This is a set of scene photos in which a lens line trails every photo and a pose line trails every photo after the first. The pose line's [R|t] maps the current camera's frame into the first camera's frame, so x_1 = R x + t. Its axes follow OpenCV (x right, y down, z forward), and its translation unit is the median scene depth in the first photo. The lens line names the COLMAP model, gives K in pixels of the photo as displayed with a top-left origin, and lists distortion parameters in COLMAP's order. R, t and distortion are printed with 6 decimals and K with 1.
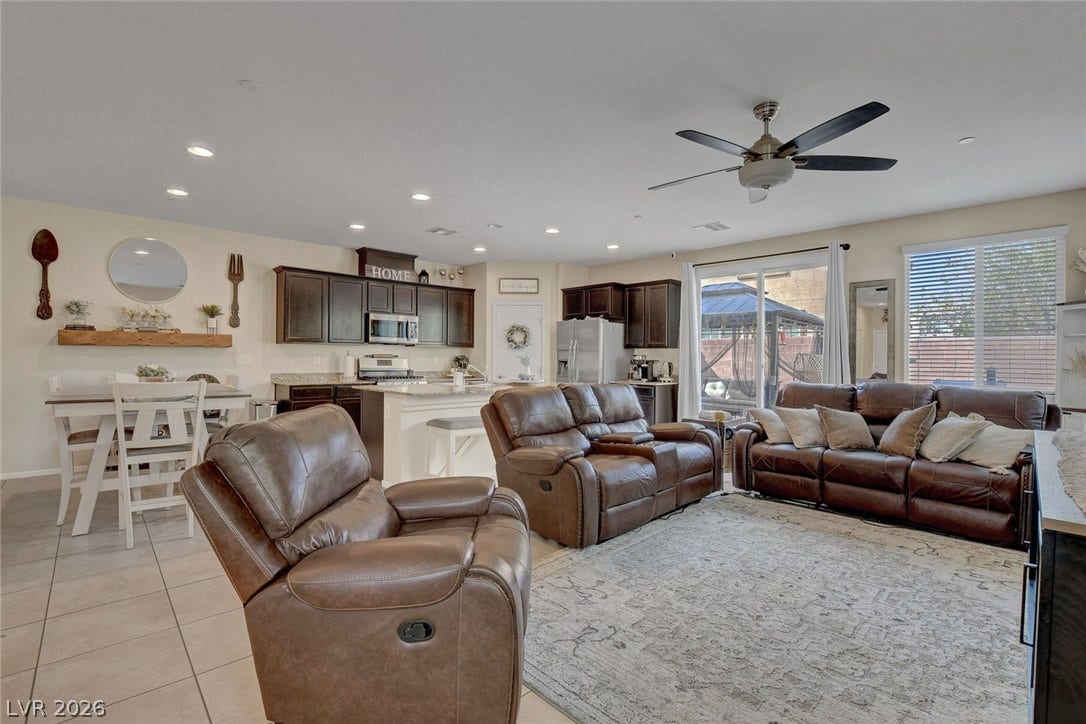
lens RADIAL K [[490.7, 0, 541.3], [0, 490.7, 358.9], [0, 0, 1]] dist [-0.026572, 0.000562]
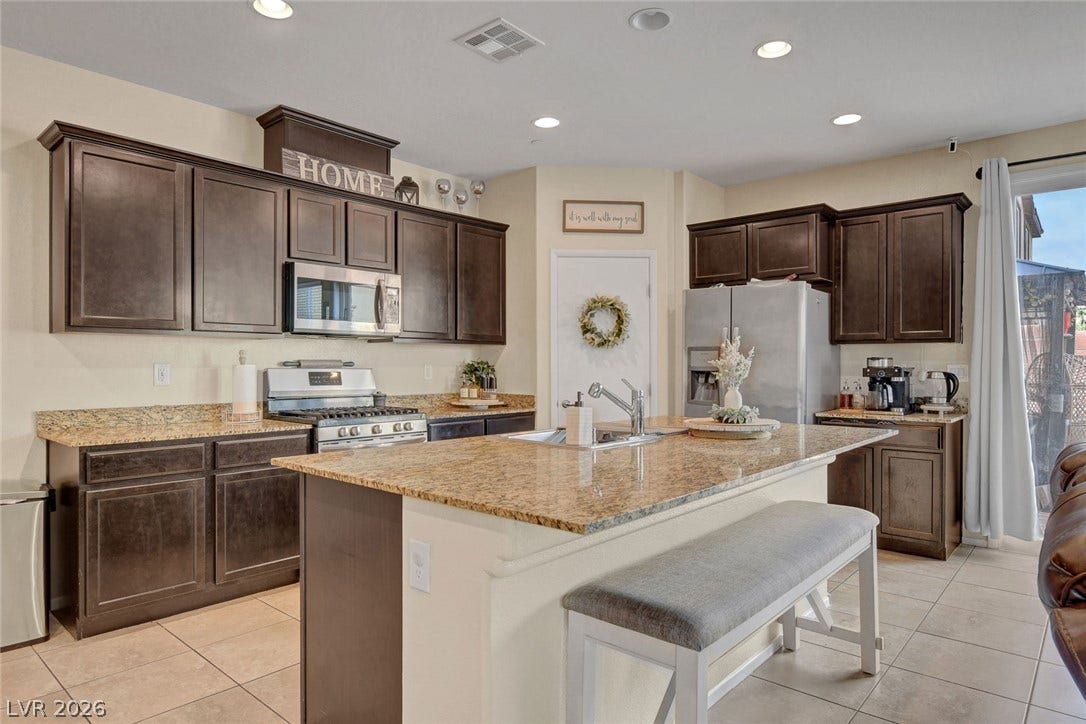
lens RADIAL K [[642.2, 0, 544.9], [0, 642.2, 367.4], [0, 0, 1]] dist [-0.007075, 0.001786]
pose [[0.995718, -0.007798, 0.092108, -0.184869], [0.007484, 0.999965, 0.003758, -0.003380], [-0.092134, -0.003053, 0.995742, 0.422569]]
